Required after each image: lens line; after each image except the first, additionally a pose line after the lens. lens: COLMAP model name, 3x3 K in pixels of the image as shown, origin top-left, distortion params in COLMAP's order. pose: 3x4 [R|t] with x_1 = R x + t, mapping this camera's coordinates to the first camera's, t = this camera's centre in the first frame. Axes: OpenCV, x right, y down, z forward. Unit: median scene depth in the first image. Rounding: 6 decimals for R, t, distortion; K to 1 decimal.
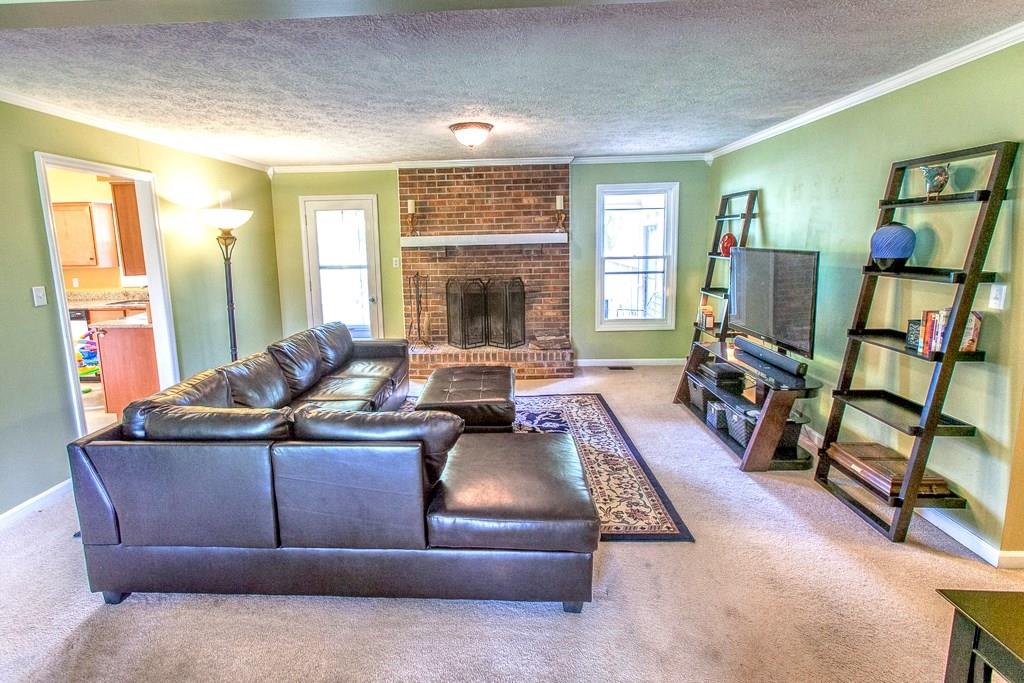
lens RADIAL K [[496.7, 0, 488.6], [0, 496.7, 313.7], [0, 0, 1]] dist [0.005983, 0.000507]
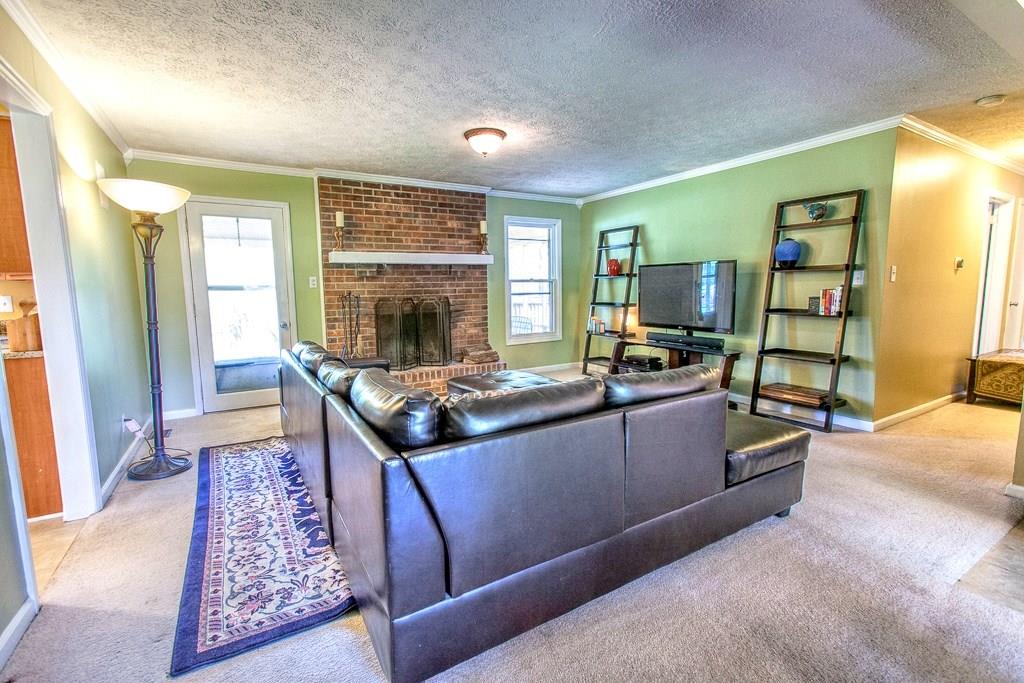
lens RADIAL K [[453.0, 0, 510.5], [0, 453.0, 340.8], [0, 0, 1]] dist [-0.004659, 0.000521]
pose [[0.832381, -0.057153, 0.551250, -0.360497], [0.081276, 0.996503, -0.019410, 0.047835], [-0.548212, 0.060960, 0.834115, 0.145071]]
